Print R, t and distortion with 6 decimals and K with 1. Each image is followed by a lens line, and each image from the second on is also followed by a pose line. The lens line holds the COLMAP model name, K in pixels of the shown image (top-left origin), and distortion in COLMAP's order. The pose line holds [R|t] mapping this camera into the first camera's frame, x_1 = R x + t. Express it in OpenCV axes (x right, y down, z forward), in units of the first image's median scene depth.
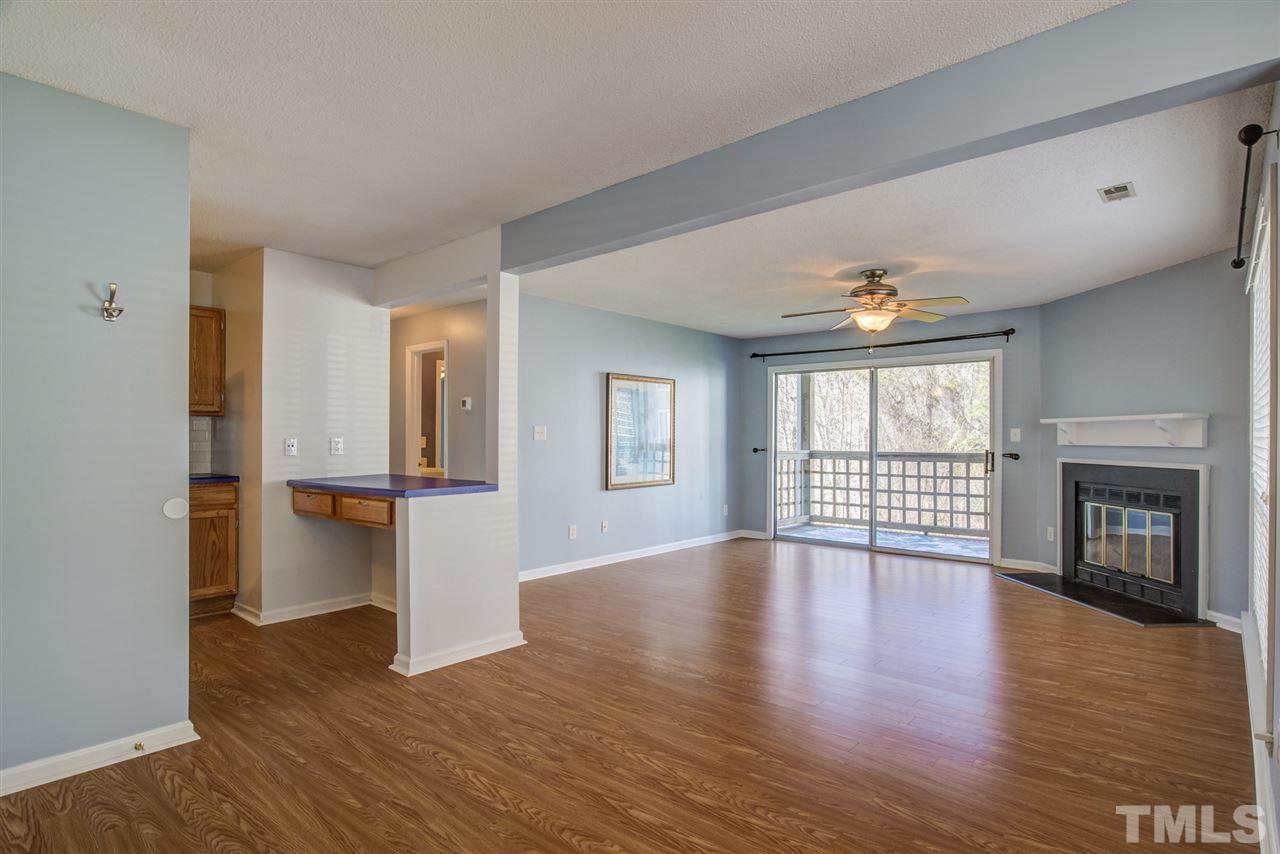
lens RADIAL K [[653.0, 0, 638.7], [0, 653.0, 435.7], [0, 0, 1]] dist [-0.001866, 0.000162]
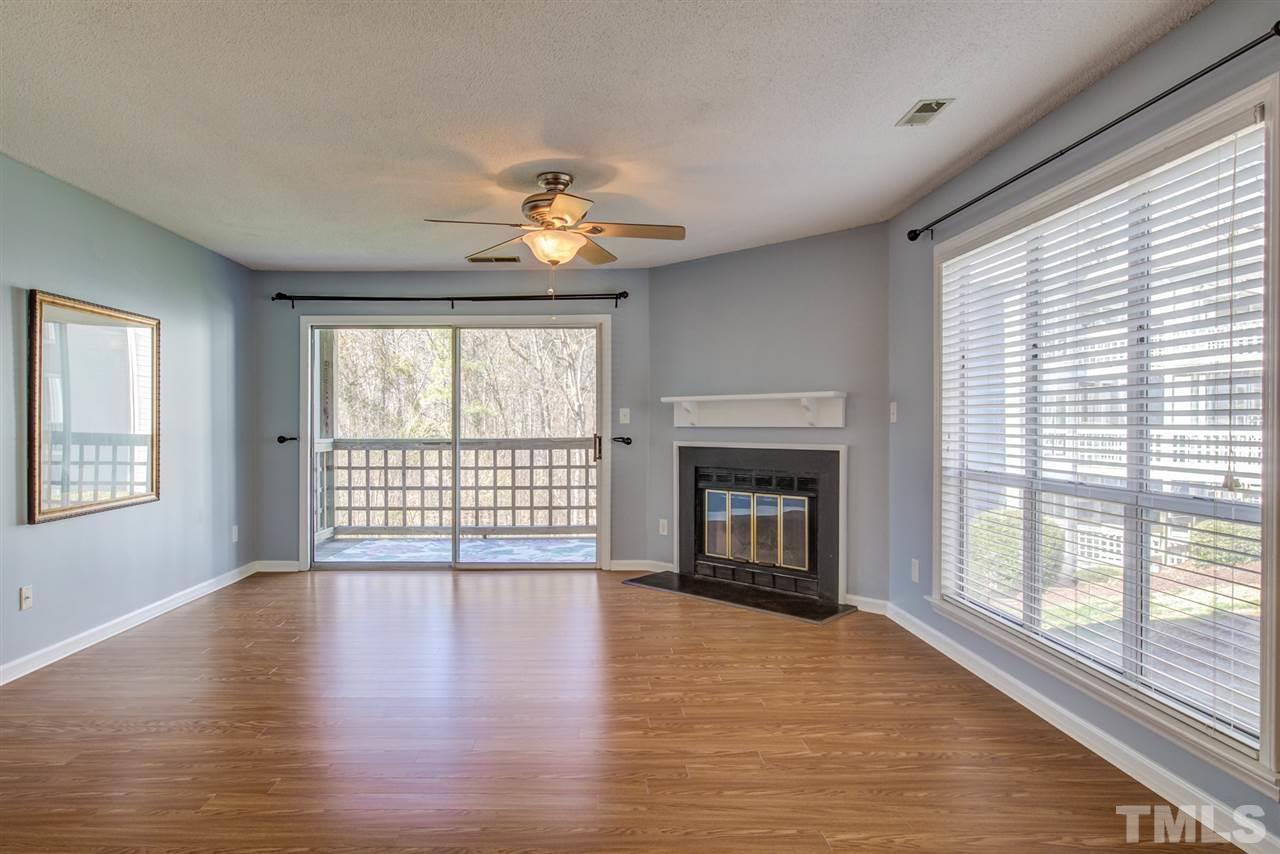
lens RADIAL K [[727.7, 0, 576.7], [0, 727.7, 427.5], [0, 0, 1]] dist [-0.002625, -0.000481]
pose [[0.757316, -0.007387, 0.653007, -0.105498], [0.002466, 0.999961, 0.008452, 0.006444], [-0.653044, -0.004791, 0.757305, 0.334784]]
